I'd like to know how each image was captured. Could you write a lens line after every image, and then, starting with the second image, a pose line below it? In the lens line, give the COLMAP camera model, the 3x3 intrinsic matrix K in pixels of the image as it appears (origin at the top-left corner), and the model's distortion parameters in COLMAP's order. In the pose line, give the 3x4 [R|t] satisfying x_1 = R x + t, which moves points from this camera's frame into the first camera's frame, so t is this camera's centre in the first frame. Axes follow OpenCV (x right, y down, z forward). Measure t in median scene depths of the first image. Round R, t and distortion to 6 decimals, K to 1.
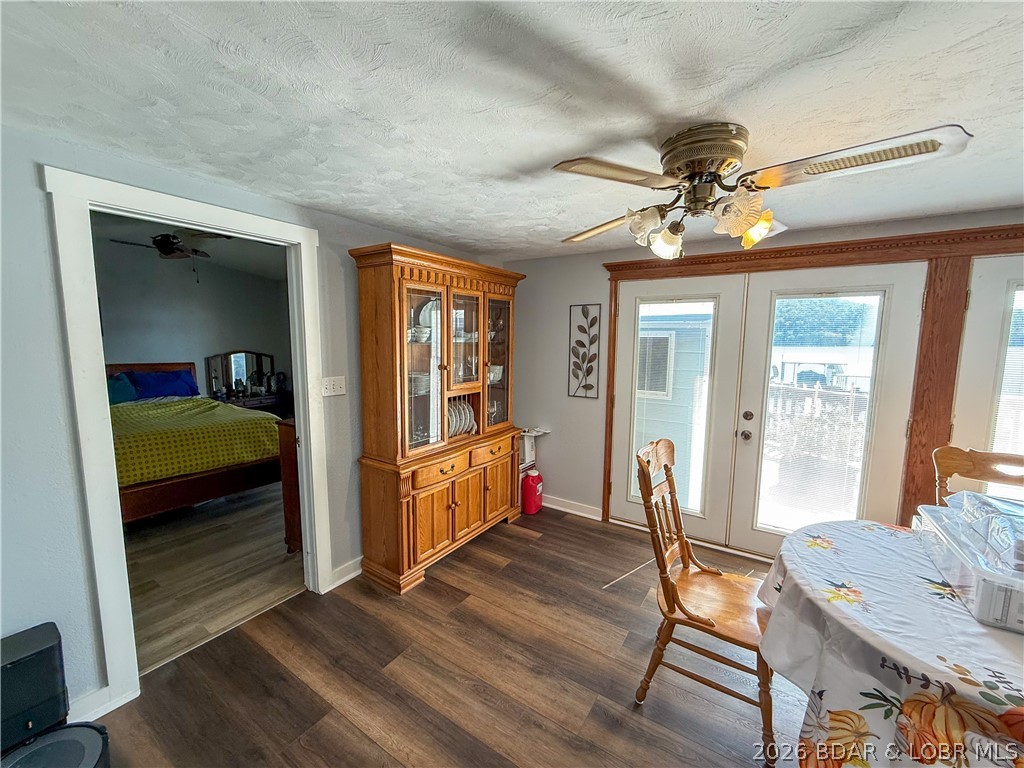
lens RADIAL K [[410.0, 0, 510.8], [0, 410.0, 386.2], [0, 0, 1]] dist [-0.000088, 0.000019]
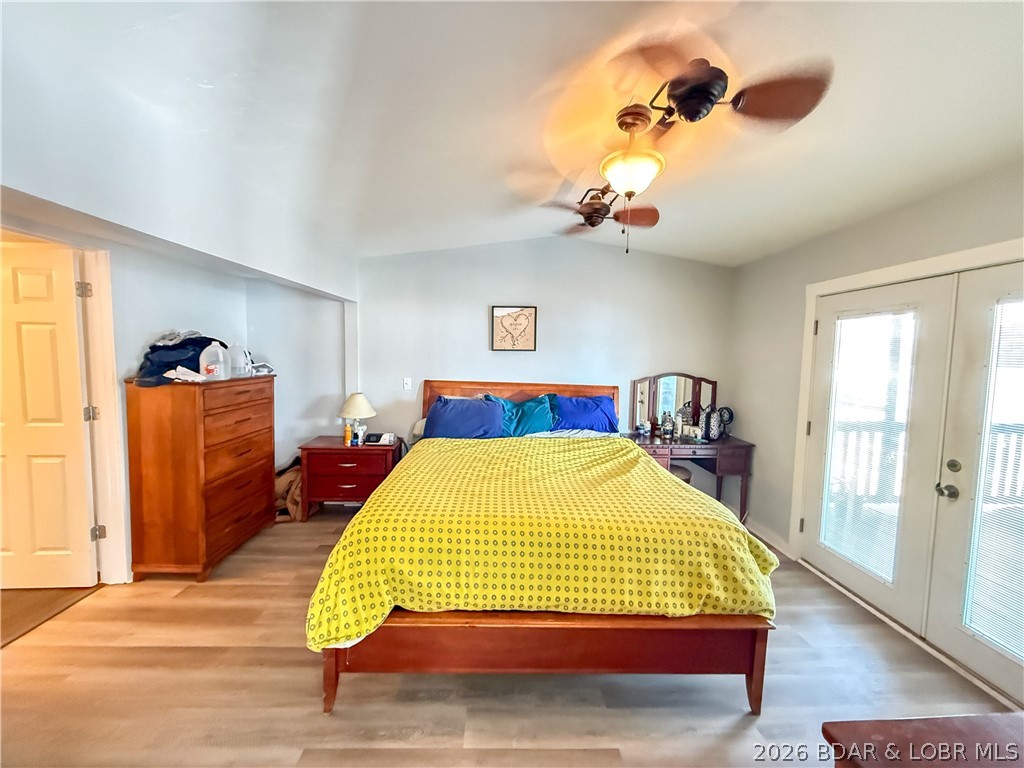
lens RADIAL K [[410.0, 0, 509.2], [0, 410.0, 382.0], [0, 0, 1]] dist [-0.000088, 0.000019]
pose [[0.585069, 0.064118, -0.808445, -0.291414], [-0.105952, 0.994369, 0.002186, -0.048995], [0.804032, 0.084378, 0.588568, 0.410811]]
